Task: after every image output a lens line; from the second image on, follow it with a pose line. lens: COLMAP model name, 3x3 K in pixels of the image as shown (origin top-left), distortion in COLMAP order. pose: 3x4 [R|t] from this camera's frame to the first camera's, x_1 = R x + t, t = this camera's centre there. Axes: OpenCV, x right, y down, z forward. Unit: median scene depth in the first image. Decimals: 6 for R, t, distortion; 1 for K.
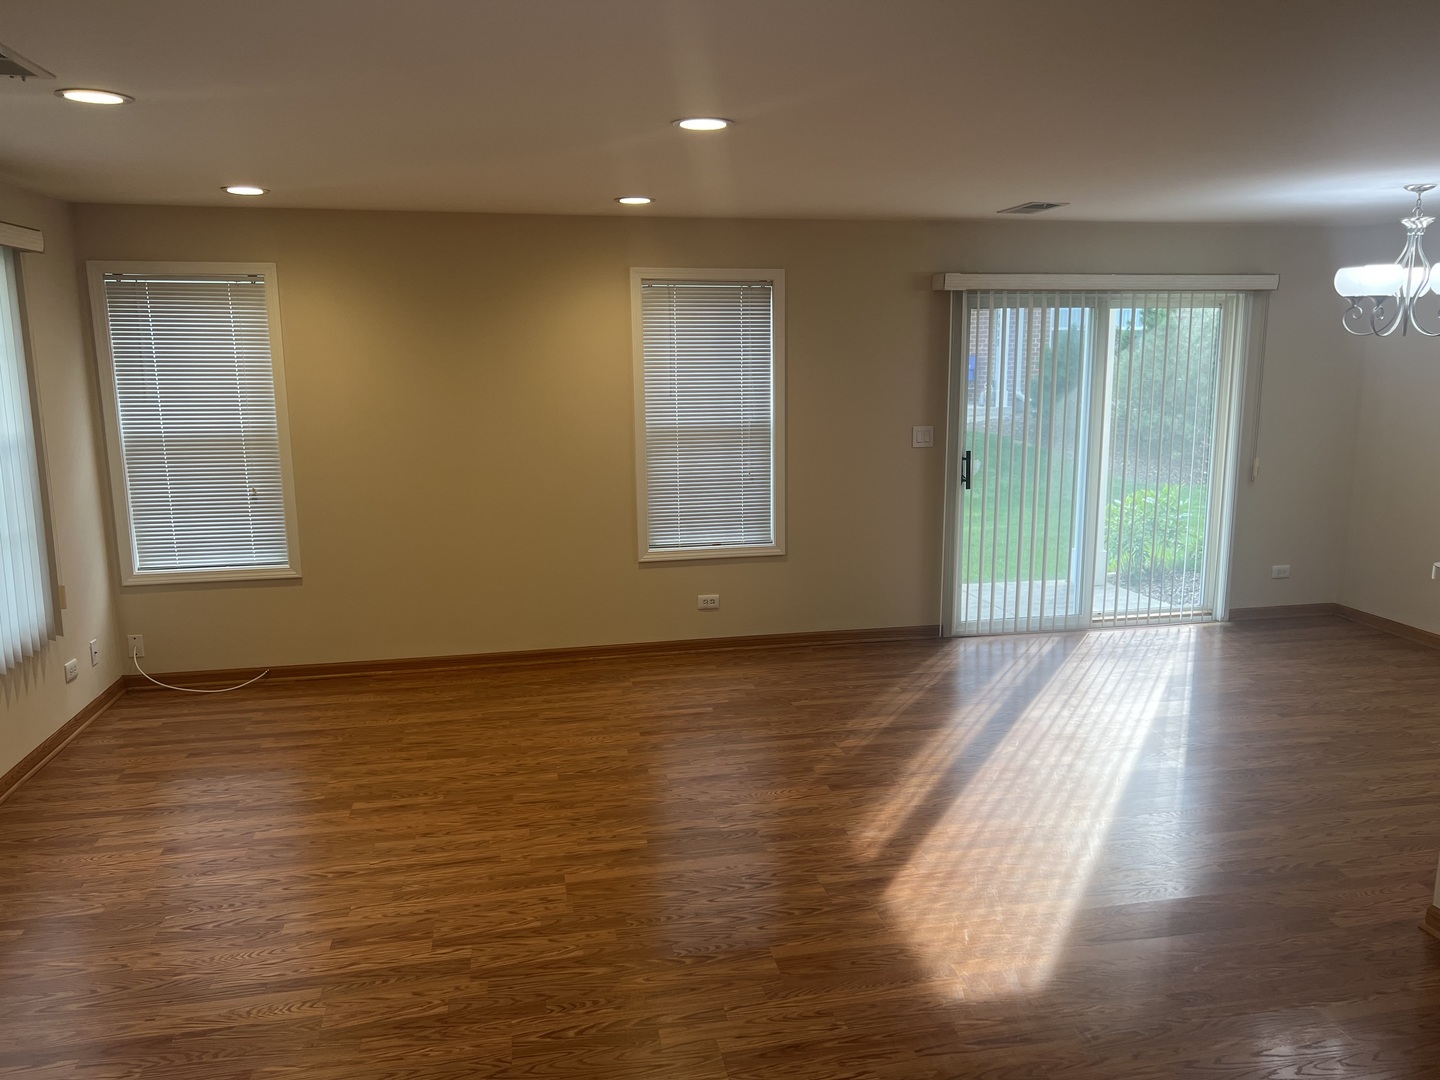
lens RADIAL K [[1080.2, 0, 734.0], [0, 1080.2, 547.7], [0, 0, 1]] dist [0.023289, -0.016605]
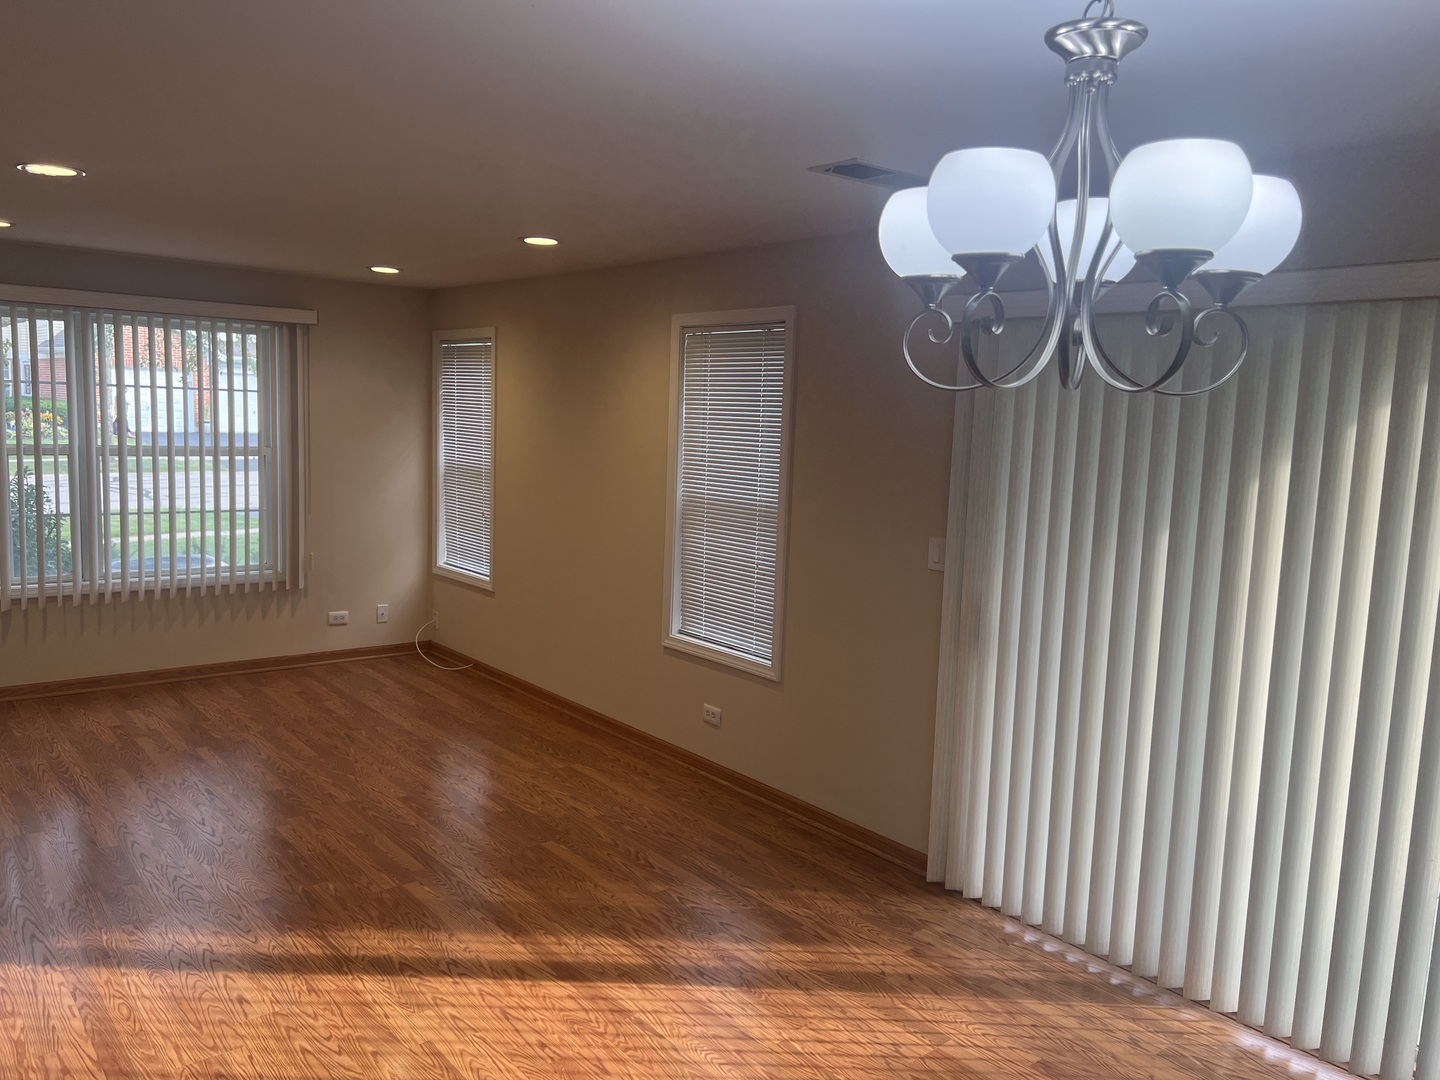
lens RADIAL K [[1080.2, 0, 723.8], [0, 1080.2, 544.5], [0, 0, 1]] dist [0.023289, -0.016605]
pose [[0.458746, 0.131312, -0.878811, 0.753327], [-0.195476, 0.979705, 0.044348, -0.126097], [0.866800, 0.151442, 0.475104, 0.668410]]
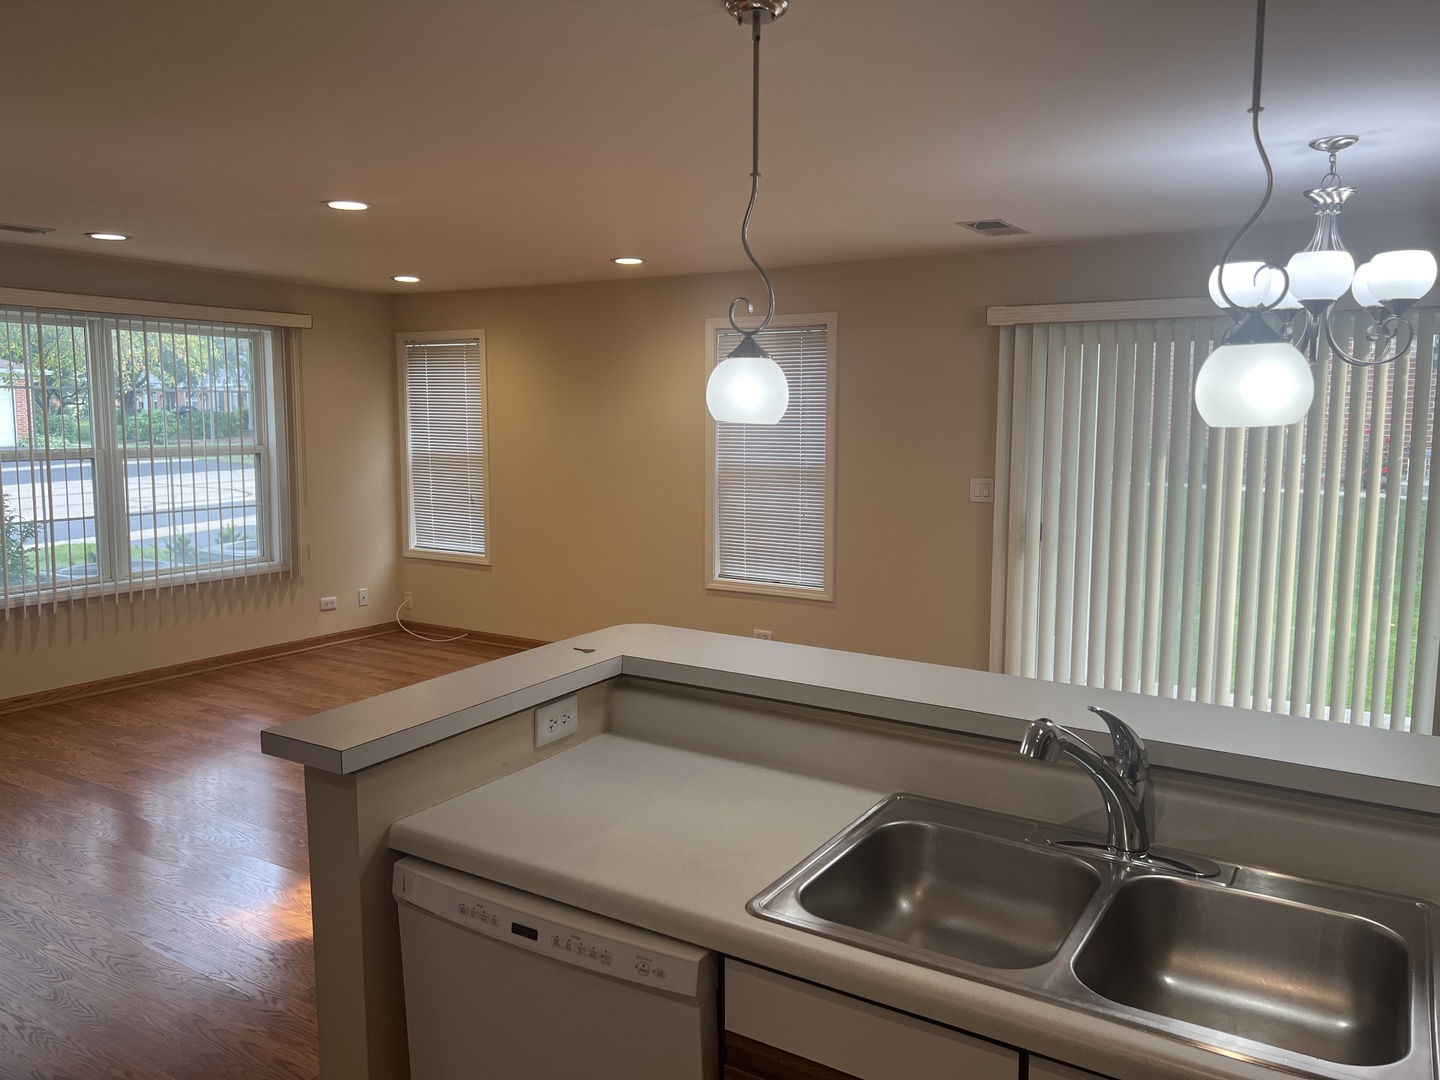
lens RADIAL K [[1080.2, 0, 725.1], [0, 1080.2, 530.6], [0, 0, 1]] dist [0.023289, -0.016605]
pose [[0.720143, 0.084855, -0.688617, 0.716986], [-0.131984, 0.991124, -0.015895, -0.031837], [0.681156, 0.102333, 0.724951, 0.248234]]
